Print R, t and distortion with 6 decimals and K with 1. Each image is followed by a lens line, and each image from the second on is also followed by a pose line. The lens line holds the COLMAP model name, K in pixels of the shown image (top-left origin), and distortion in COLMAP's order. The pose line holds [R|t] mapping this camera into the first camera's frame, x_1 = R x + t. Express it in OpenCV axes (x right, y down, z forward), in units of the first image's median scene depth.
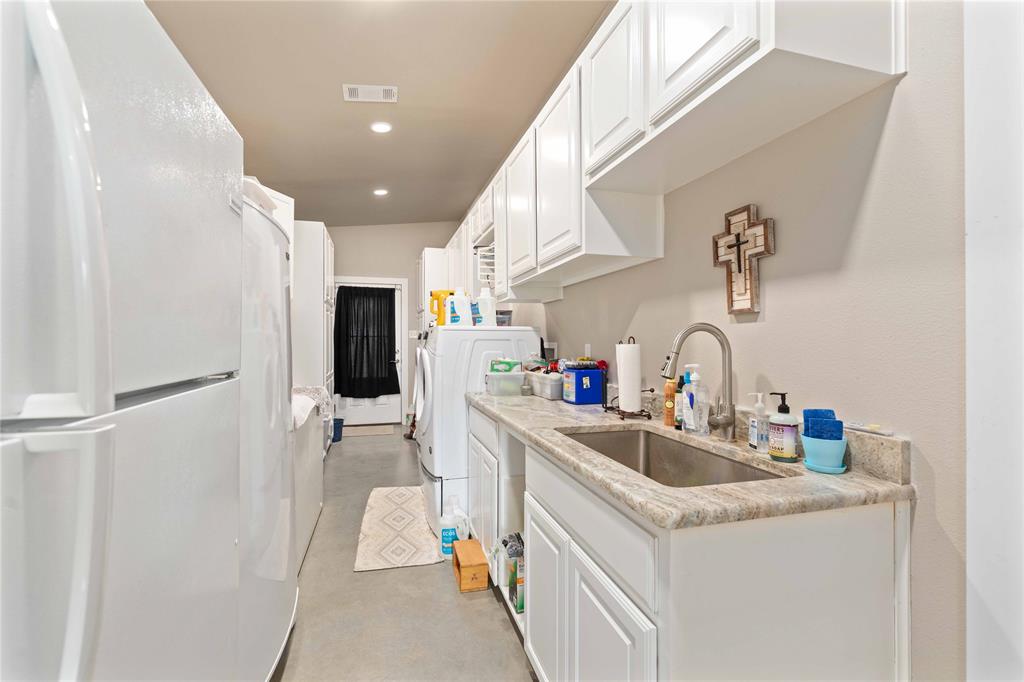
lens RADIAL K [[449.9, 0, 510.2], [0, 449.9, 339.5], [0, 0, 1]] dist [-0.004974, -0.000136]
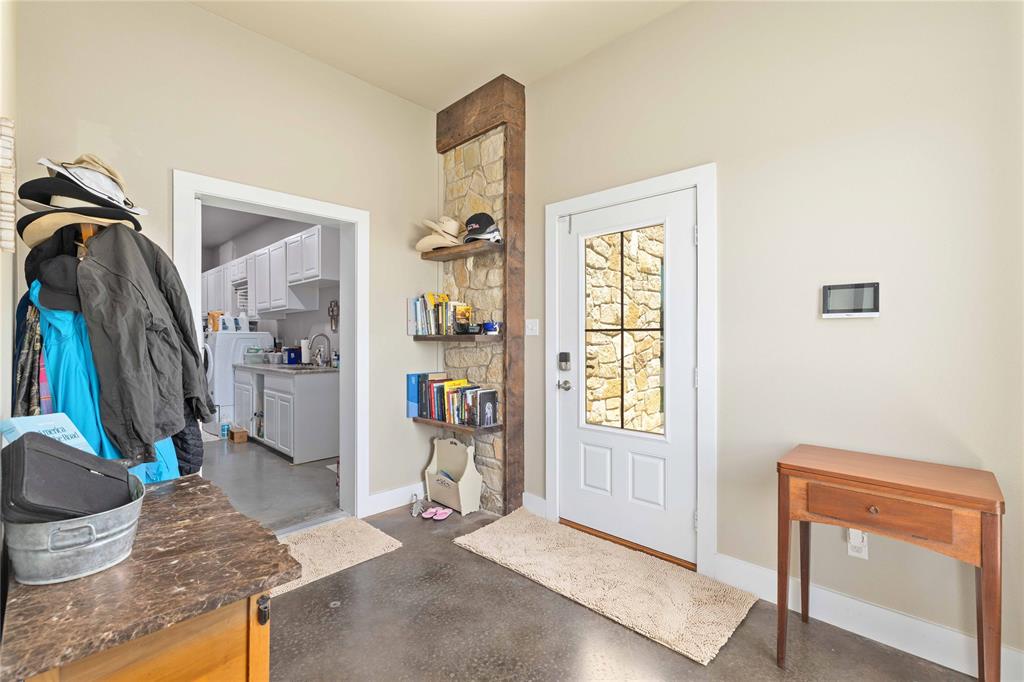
lens RADIAL K [[449.9, 0, 509.8], [0, 449.9, 338.6], [0, 0, 1]] dist [-0.004974, -0.000136]
pose [[0.869209, -0.001678, 0.494442, -0.012918], [0.000413, 0.999996, 0.002669, -0.003510], [-0.494444, -0.002116, 0.869207, -1.483069]]
